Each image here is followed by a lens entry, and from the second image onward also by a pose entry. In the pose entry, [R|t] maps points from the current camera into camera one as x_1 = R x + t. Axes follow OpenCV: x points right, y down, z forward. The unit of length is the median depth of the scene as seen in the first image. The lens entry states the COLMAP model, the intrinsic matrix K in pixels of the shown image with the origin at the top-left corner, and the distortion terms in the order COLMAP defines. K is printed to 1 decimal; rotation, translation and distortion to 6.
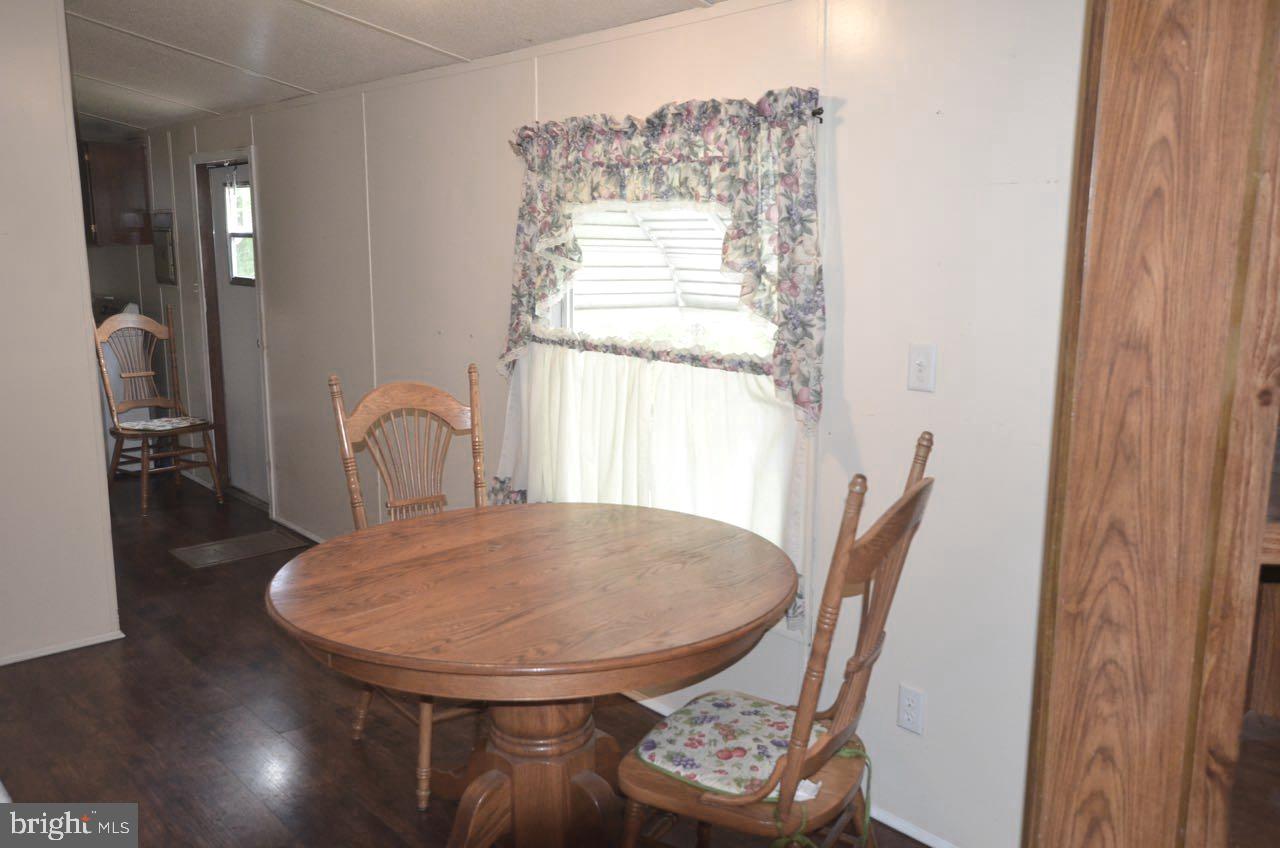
lens RADIAL K [[1014.6, 0, 640.0], [0, 1014.6, 424.0], [0, 0, 1]] dist [0.009663, 0.005272]
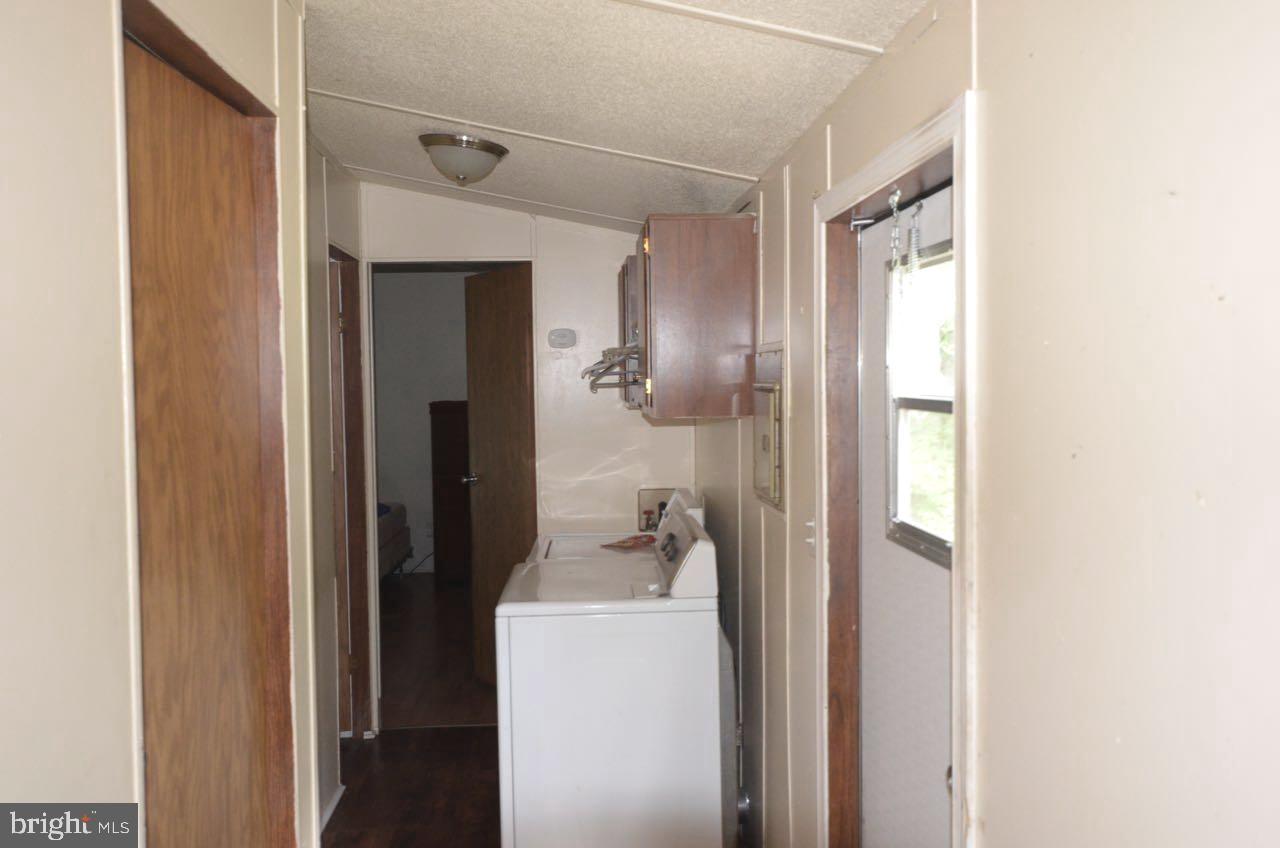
lens RADIAL K [[1031.0, 0, 640.0], [0, 1031.0, 424.0], [0, 0, 1]] dist [-0.048440, 0.003032]
pose [[0.783428, 0.010870, -0.621388, -0.249661], [-0.088356, 0.991639, -0.094050, -0.136867], [0.615170, 0.128585, 0.777838, 0.664105]]
